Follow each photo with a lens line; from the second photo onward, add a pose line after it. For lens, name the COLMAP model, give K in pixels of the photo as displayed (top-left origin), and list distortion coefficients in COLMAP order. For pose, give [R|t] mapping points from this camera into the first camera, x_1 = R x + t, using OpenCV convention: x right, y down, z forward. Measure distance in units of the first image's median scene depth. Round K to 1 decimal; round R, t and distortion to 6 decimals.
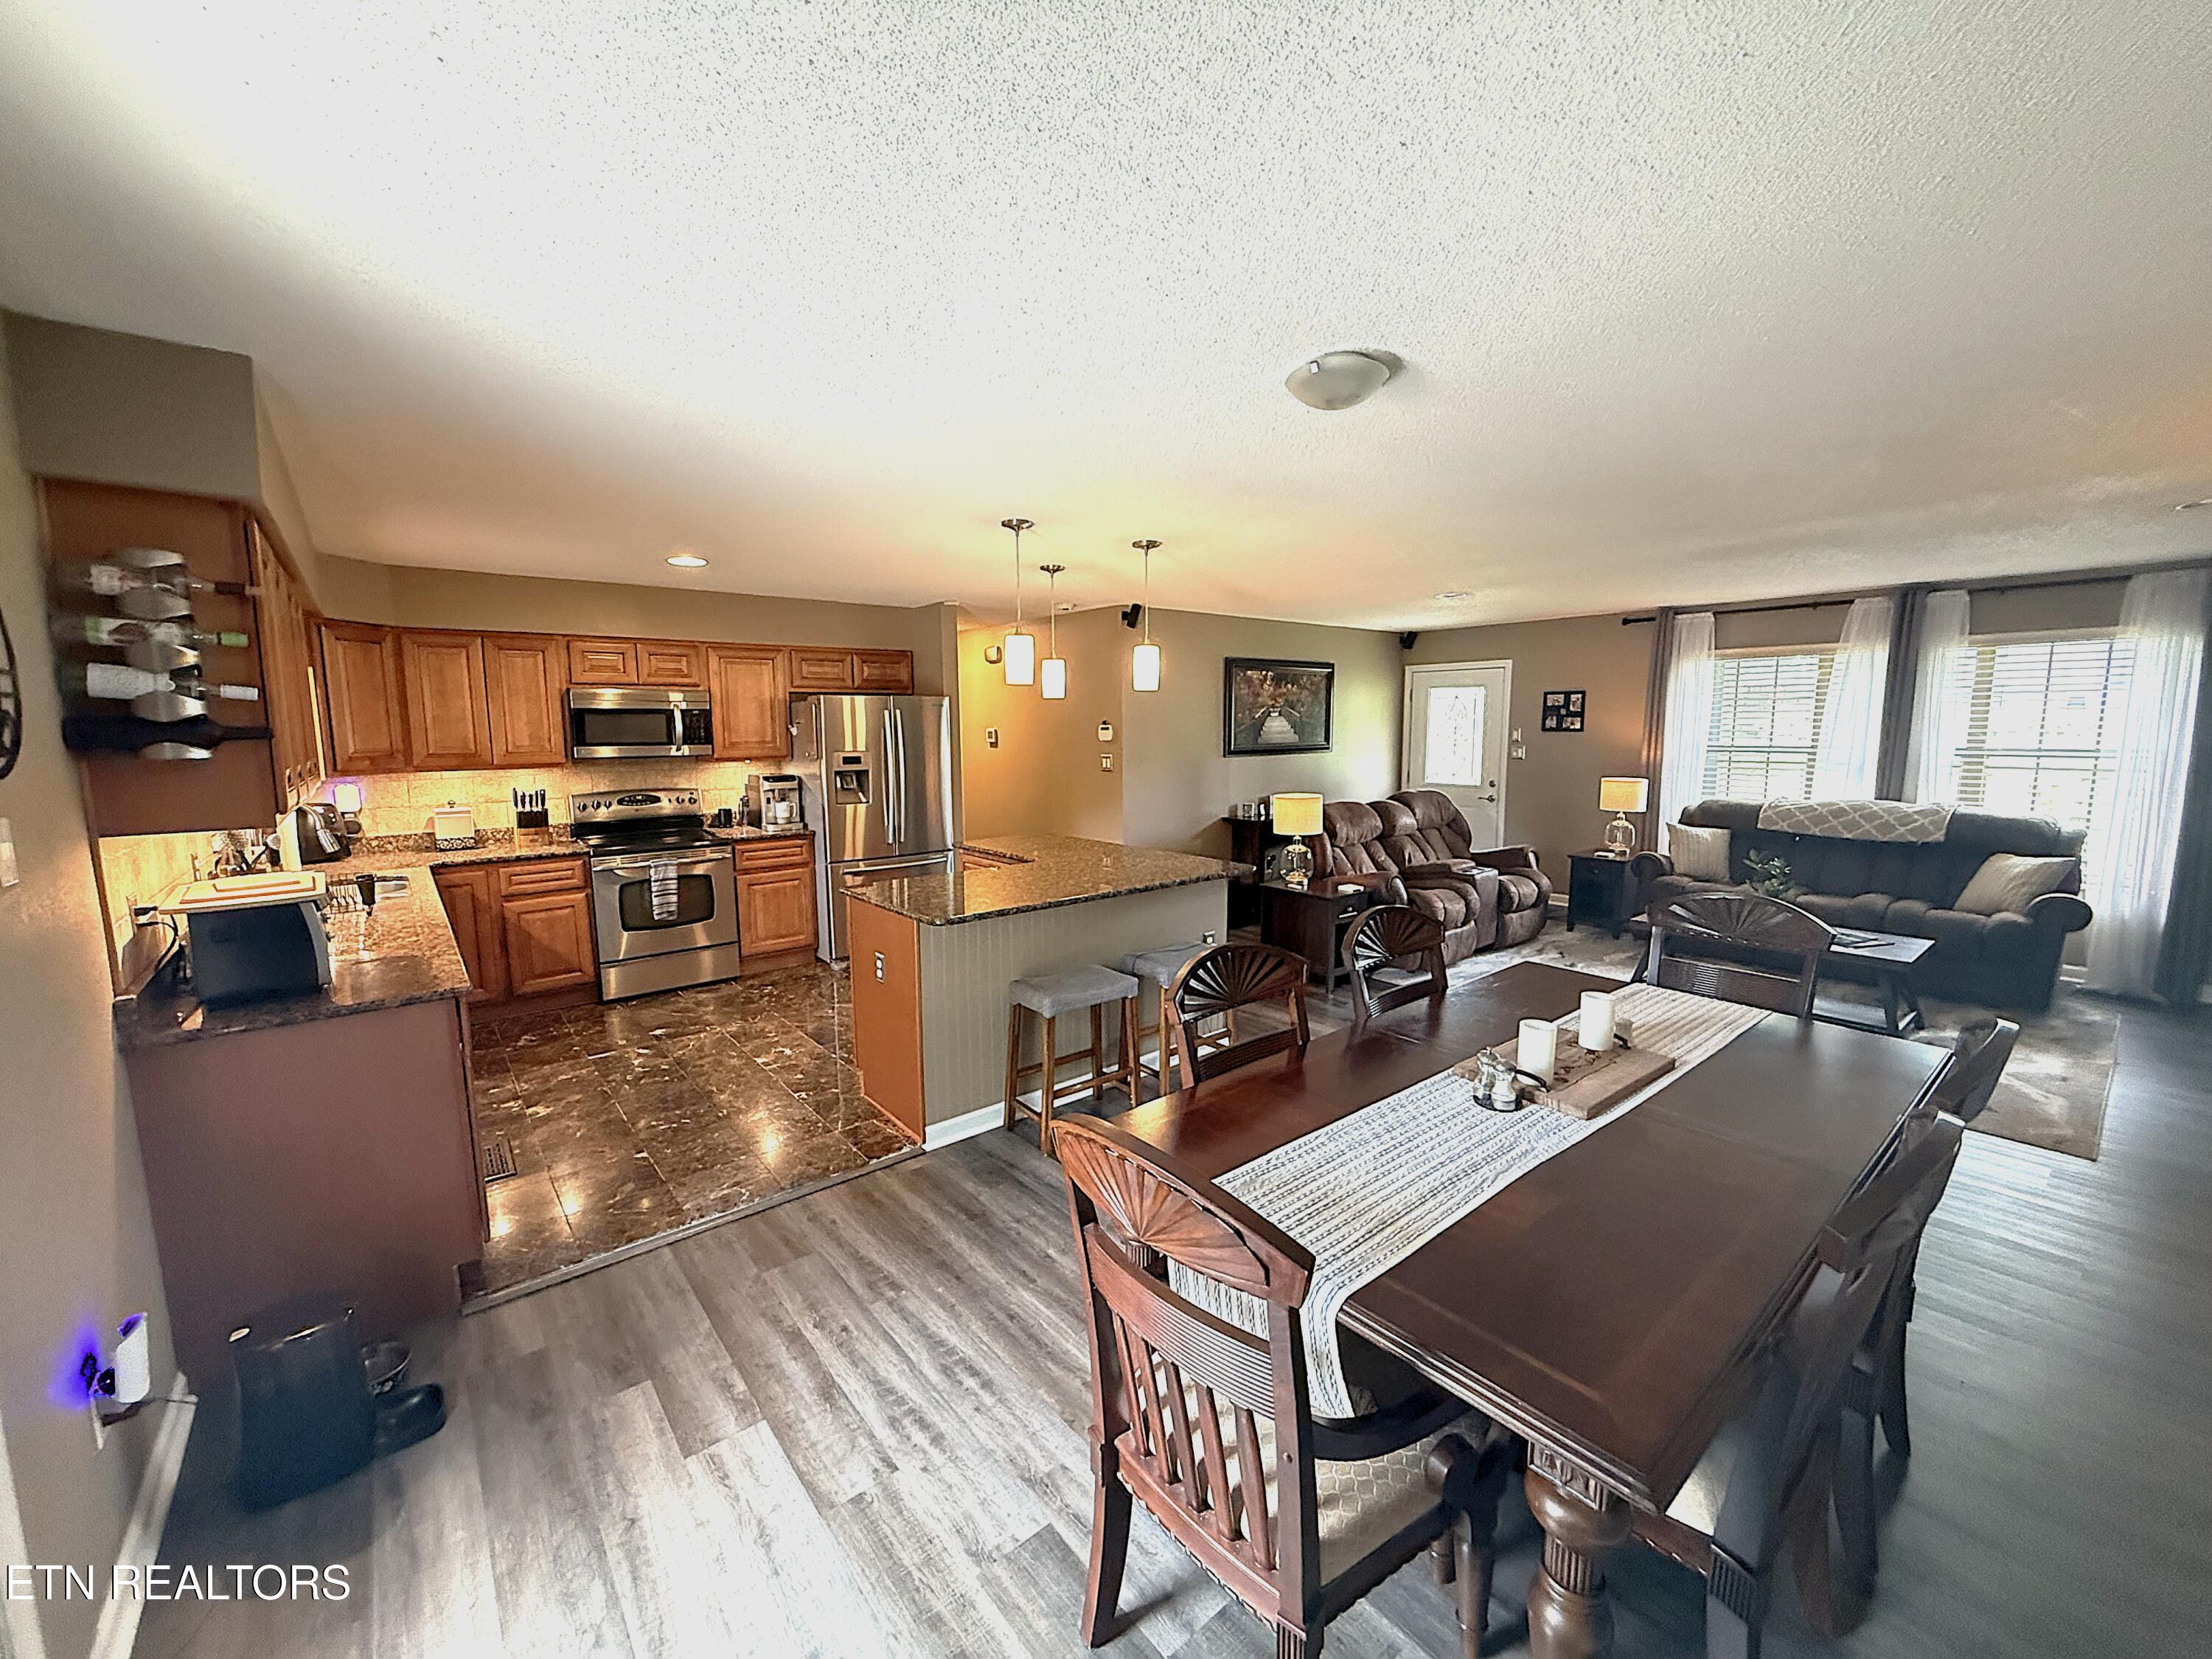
lens RADIAL K [[882.3, 0, 1107.6], [0, 882.3, 825.7], [0, 0, 1]] dist [-0.001340, 0.000372]
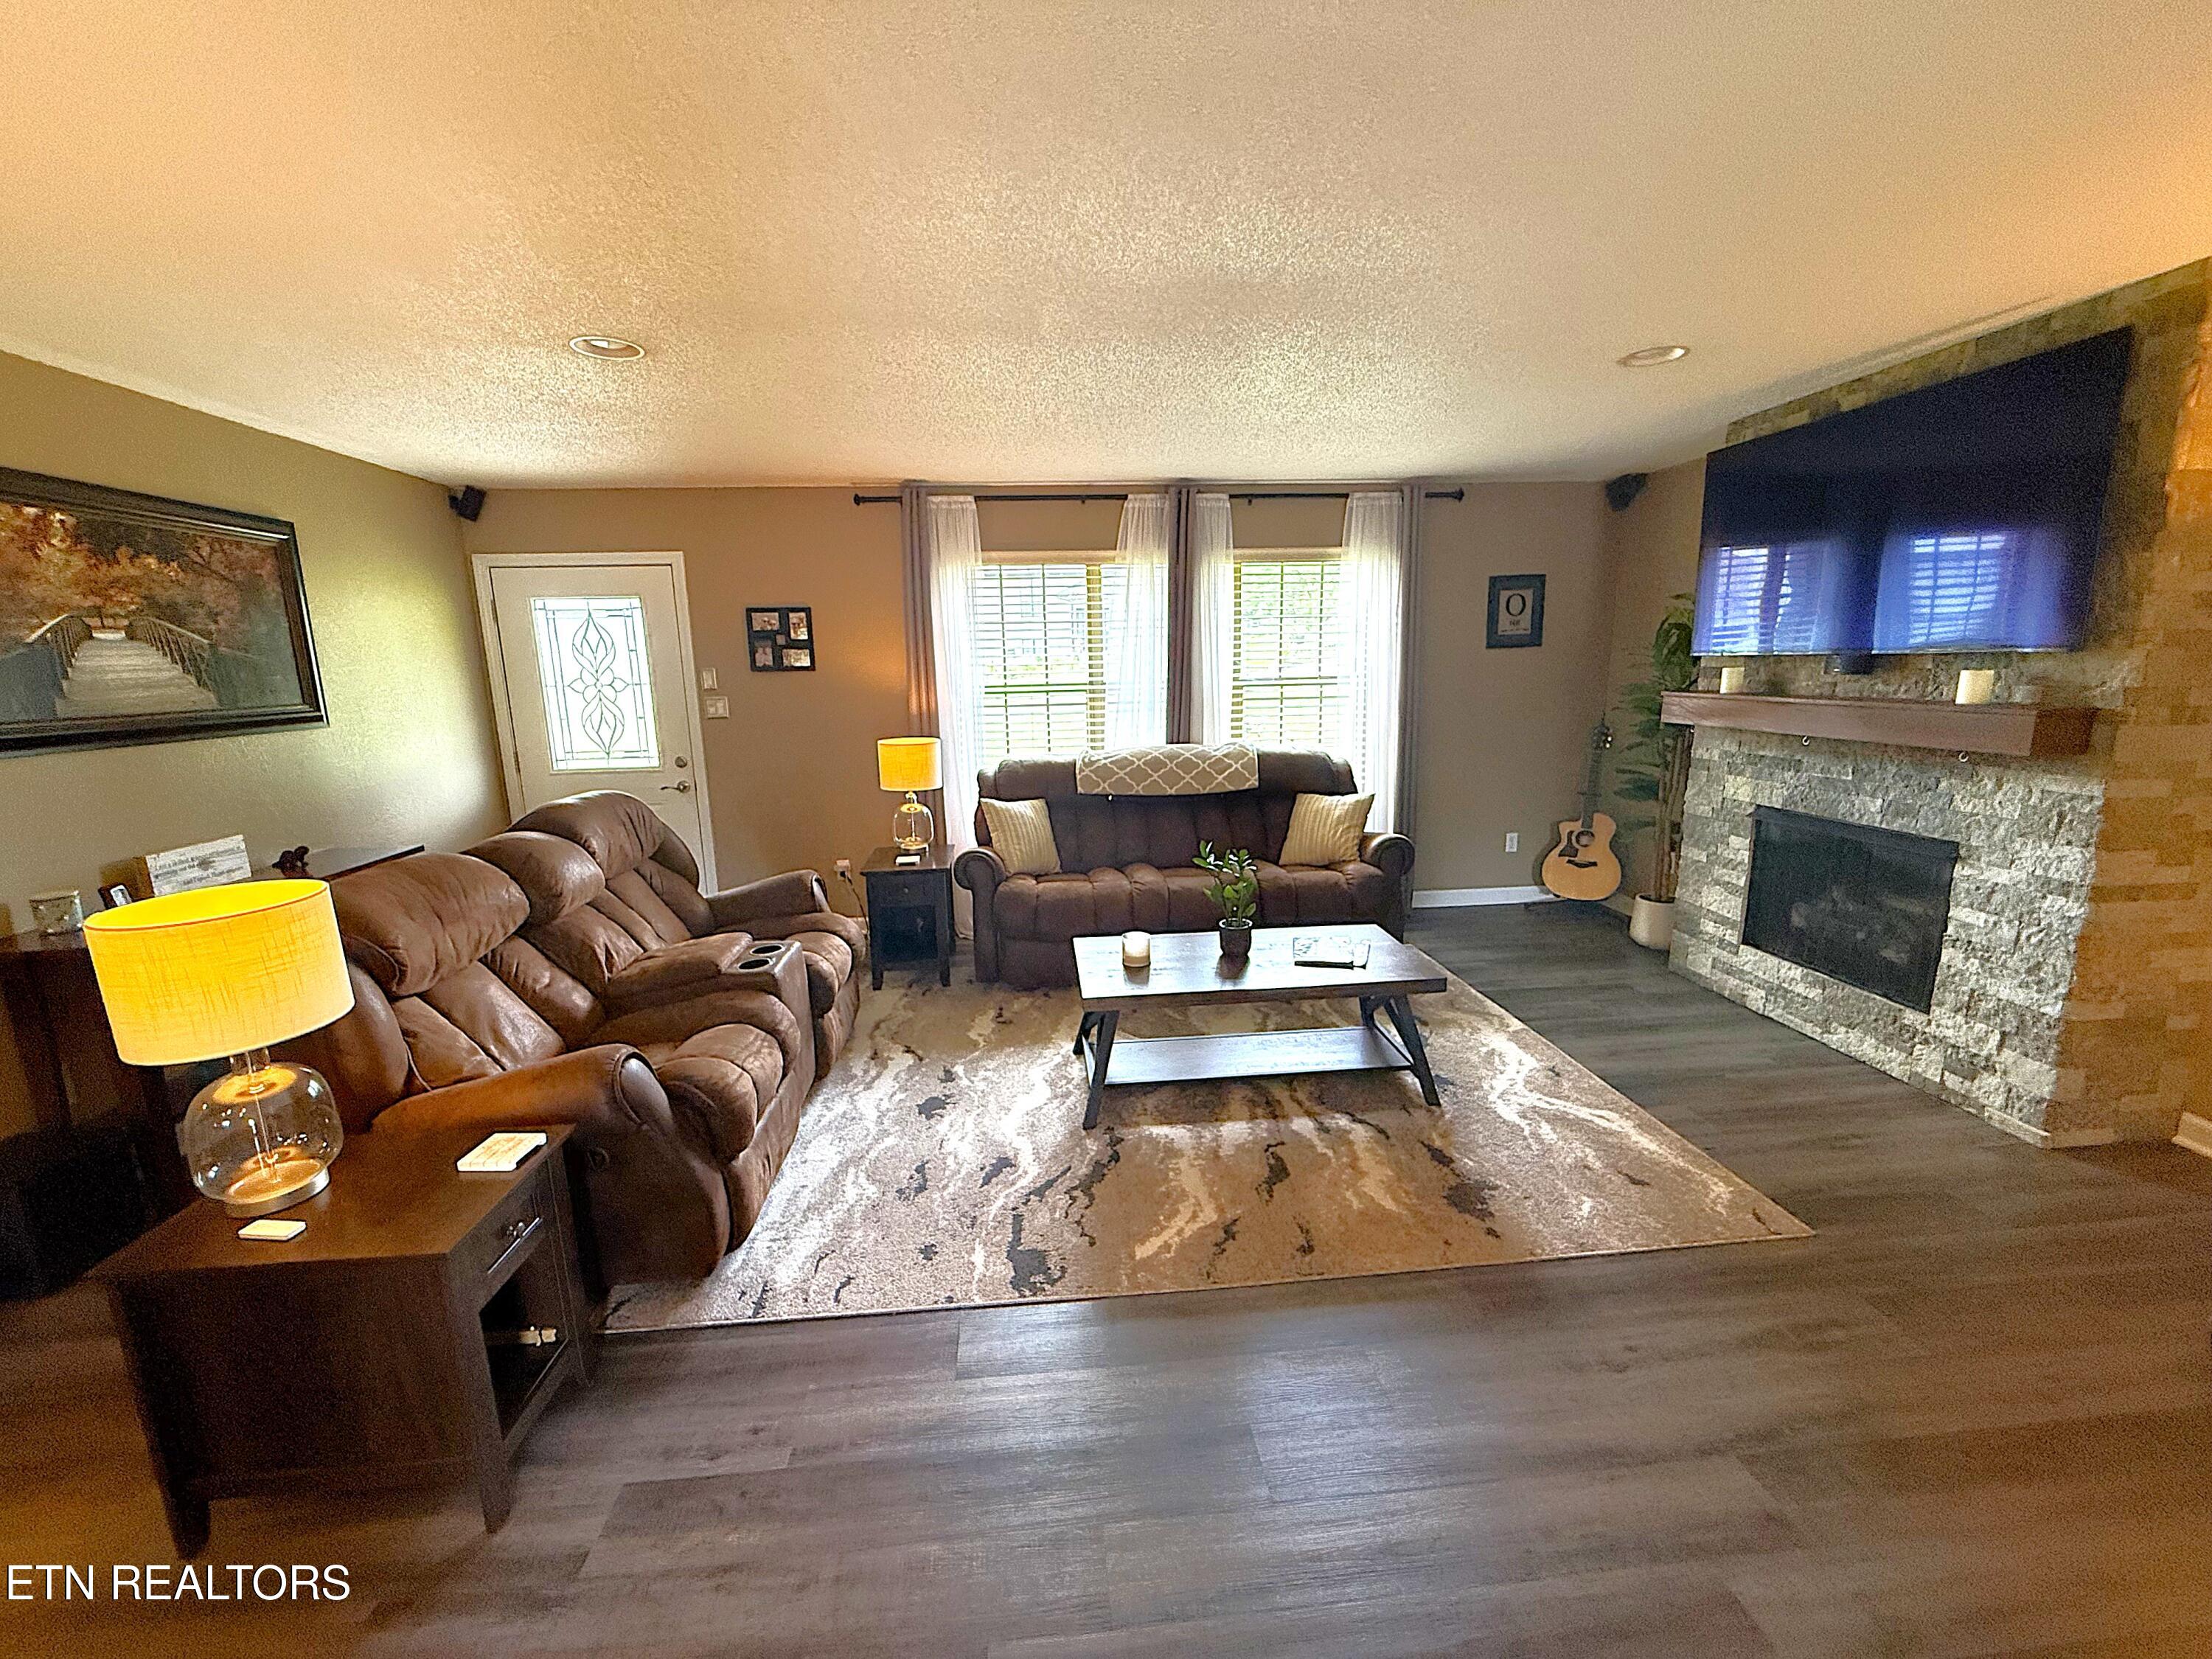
lens RADIAL K [[882.3, 0, 1103.5], [0, 882.3, 834.0], [0, 0, 1]] dist [-0.001340, 0.000372]
pose [[0.566616, -0.162898, 0.807719, 0.130129], [0.113373, 0.986353, 0.119394, -0.047297], [-0.816145, 0.023923, 0.577352, 0.517053]]
